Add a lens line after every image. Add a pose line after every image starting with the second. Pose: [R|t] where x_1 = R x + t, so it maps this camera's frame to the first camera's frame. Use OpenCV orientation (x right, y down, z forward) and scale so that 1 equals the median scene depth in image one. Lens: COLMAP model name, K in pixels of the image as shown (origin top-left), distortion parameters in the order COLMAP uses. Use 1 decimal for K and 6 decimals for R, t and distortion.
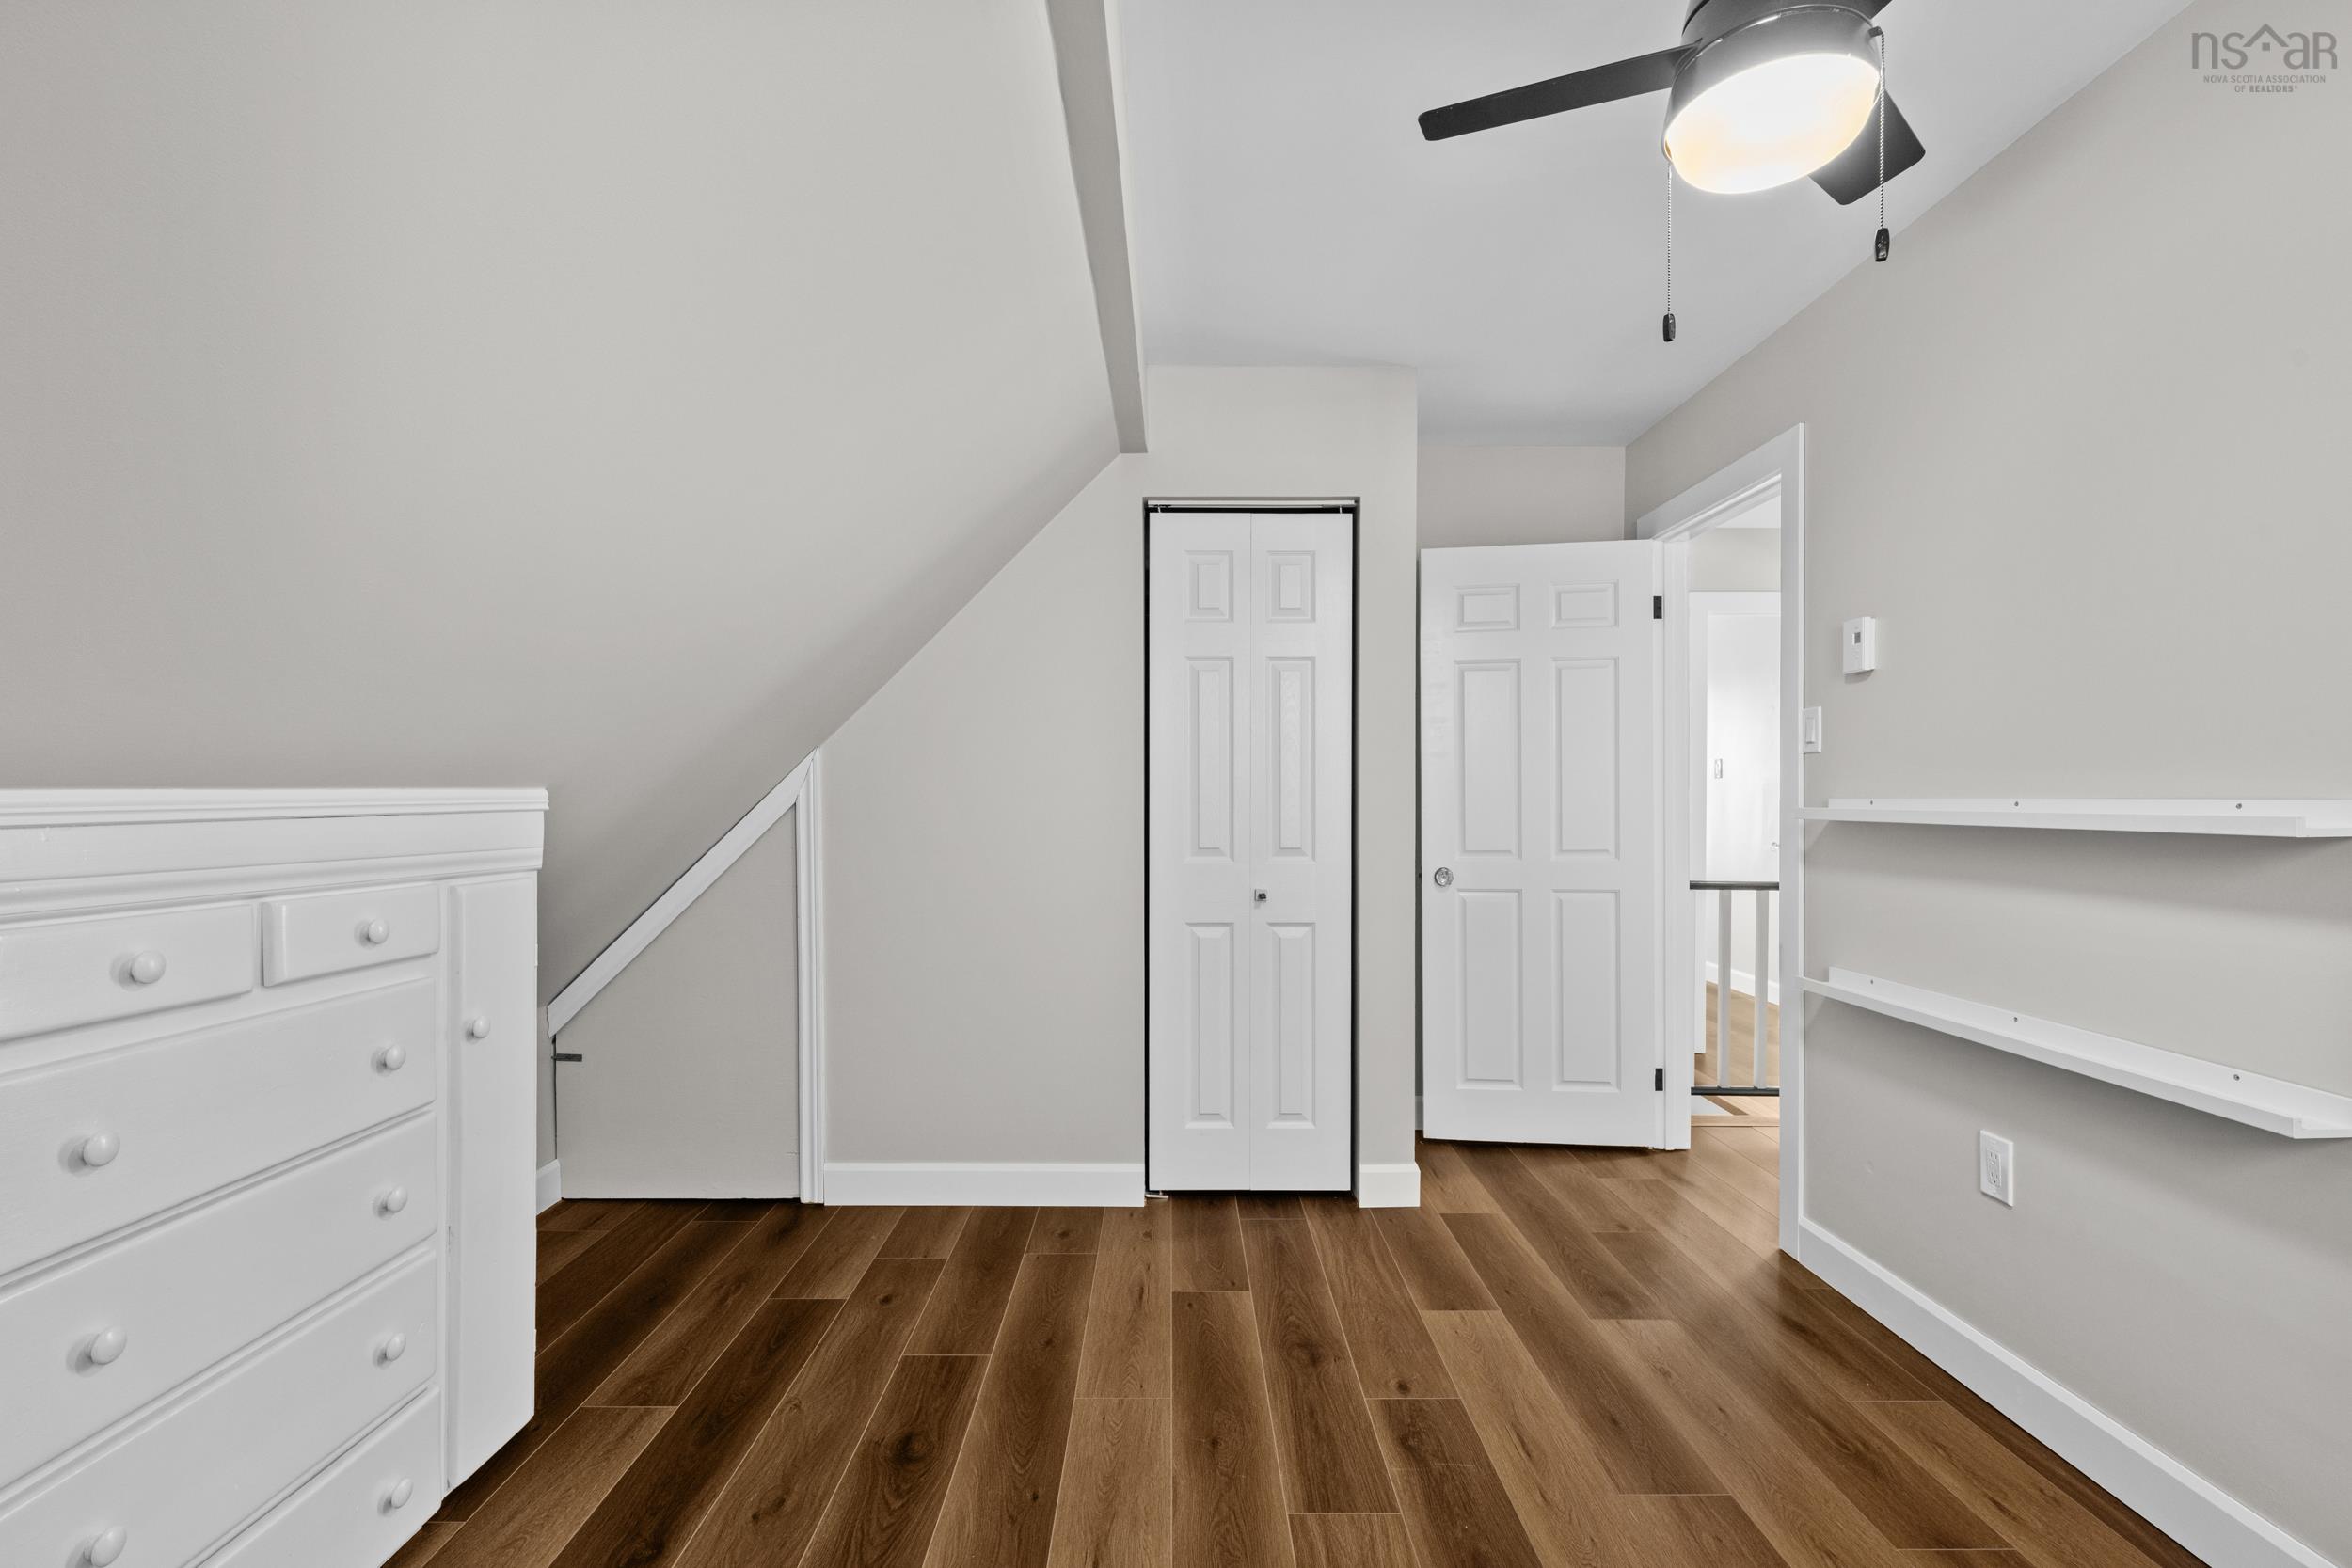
lens RADIAL K [[1070.1, 0, 1179.0], [0, 1070.1, 793.7], [0, 0, 1]] dist [-0.001335, 0.001413]
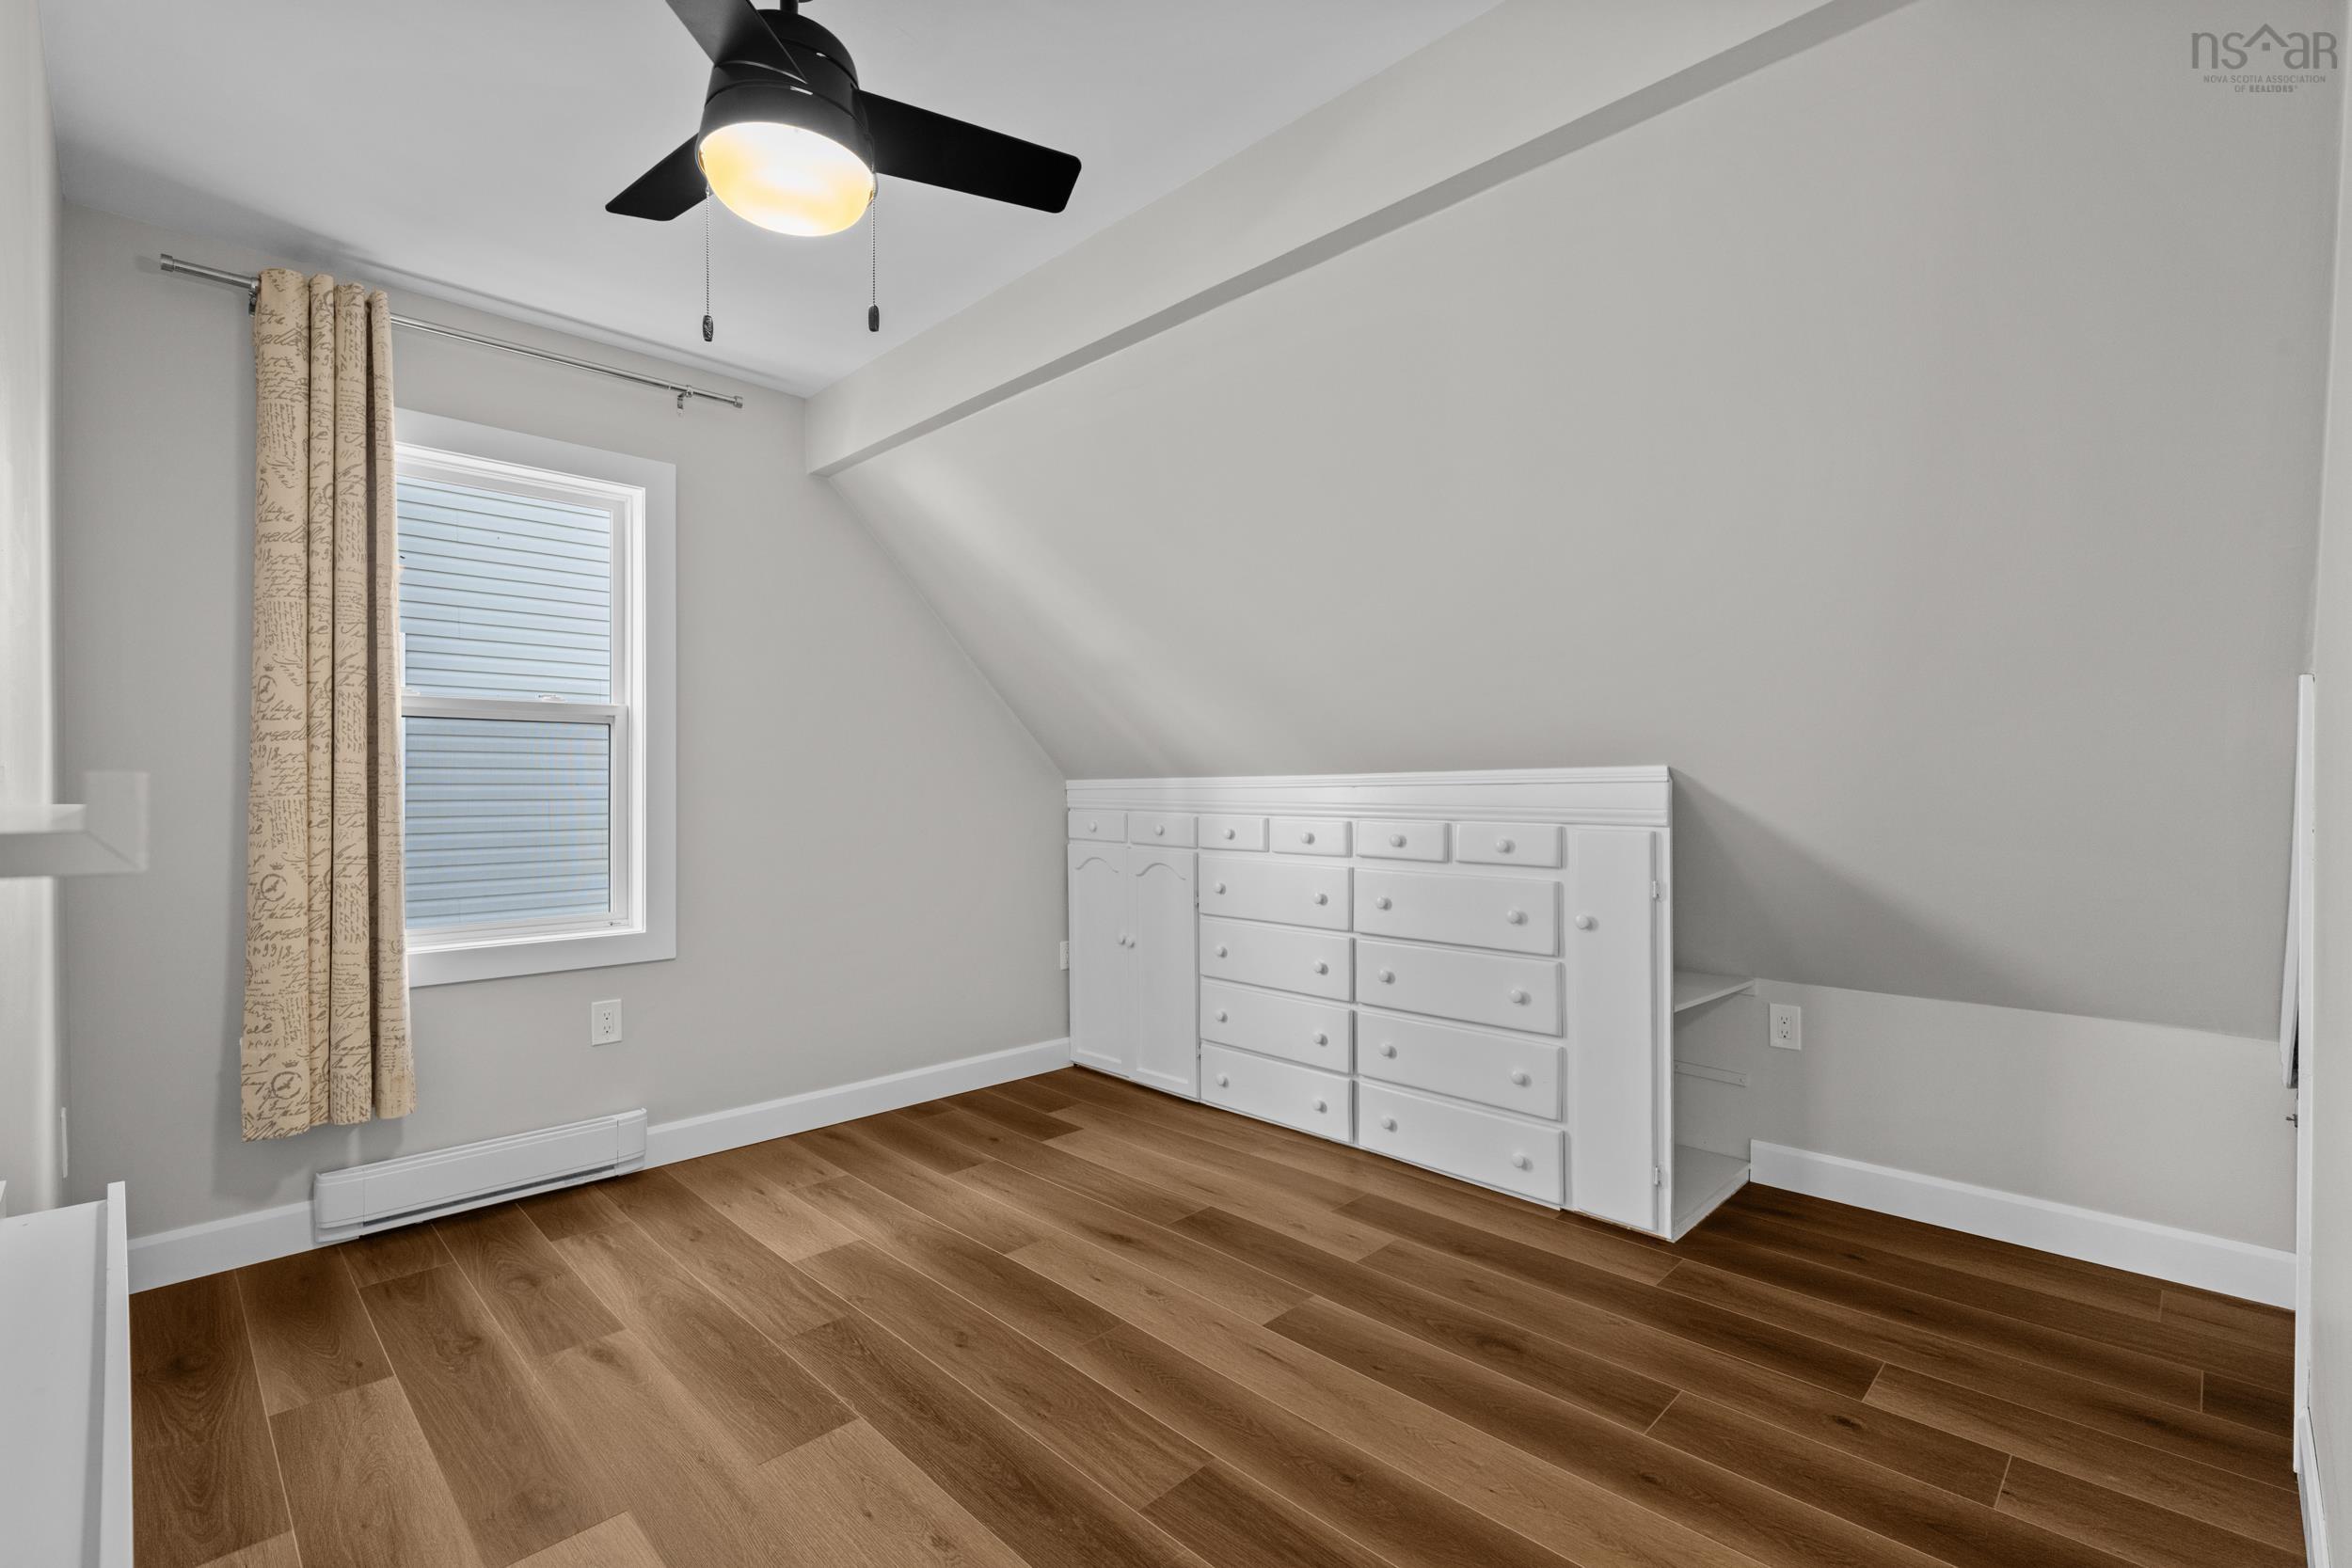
lens RADIAL K [[1070.1, 0, 1178.8], [0, 1070.1, 784.2], [0, 0, 1]] dist [-0.001335, 0.001413]
pose [[-0.715695, 0.003746, -0.698403, 0.769670], [0.007576, 0.999968, -0.002399, 0.016965], [0.698372, -0.007008, -0.715701, 1.555011]]
